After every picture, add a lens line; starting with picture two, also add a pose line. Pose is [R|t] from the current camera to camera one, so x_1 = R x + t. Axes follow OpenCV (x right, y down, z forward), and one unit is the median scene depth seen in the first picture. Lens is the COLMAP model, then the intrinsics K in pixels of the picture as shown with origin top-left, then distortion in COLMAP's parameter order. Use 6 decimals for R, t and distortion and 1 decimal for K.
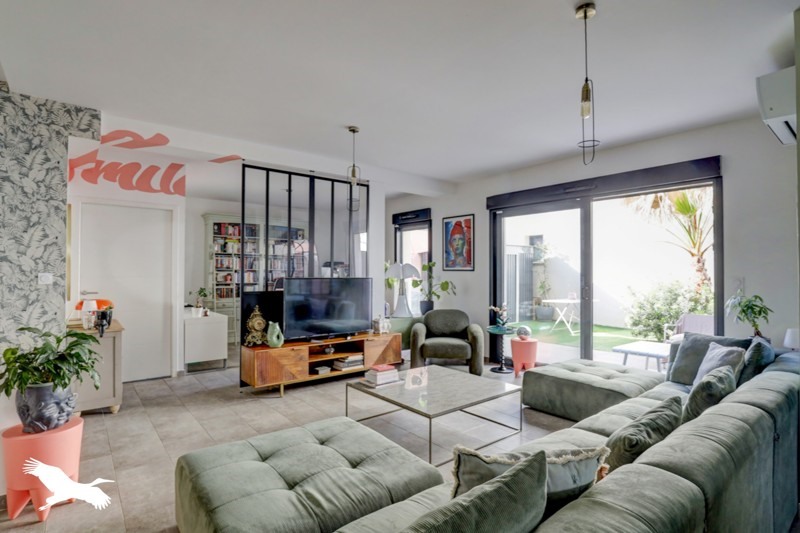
lens RADIAL K [[407.6, 0, 398.9], [0, 407.6, 268.4], [0, 0, 1]] dist [-0.024994, 0.000389]
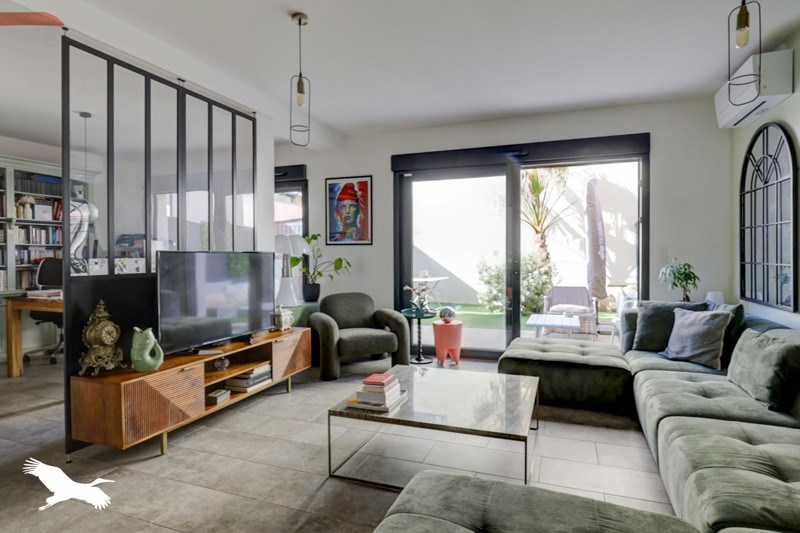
lens RADIAL K [[440.7, 0, 401.8], [0, 440.7, 263.1], [0, 0, 1]] dist [-0.018480, 0.002228]
pose [[0.863593, -0.016350, 0.503925, -0.264781], [0.001343, 0.999545, 0.030128, 0.019988], [-0.504188, -0.025342, 0.863222, 0.250276]]
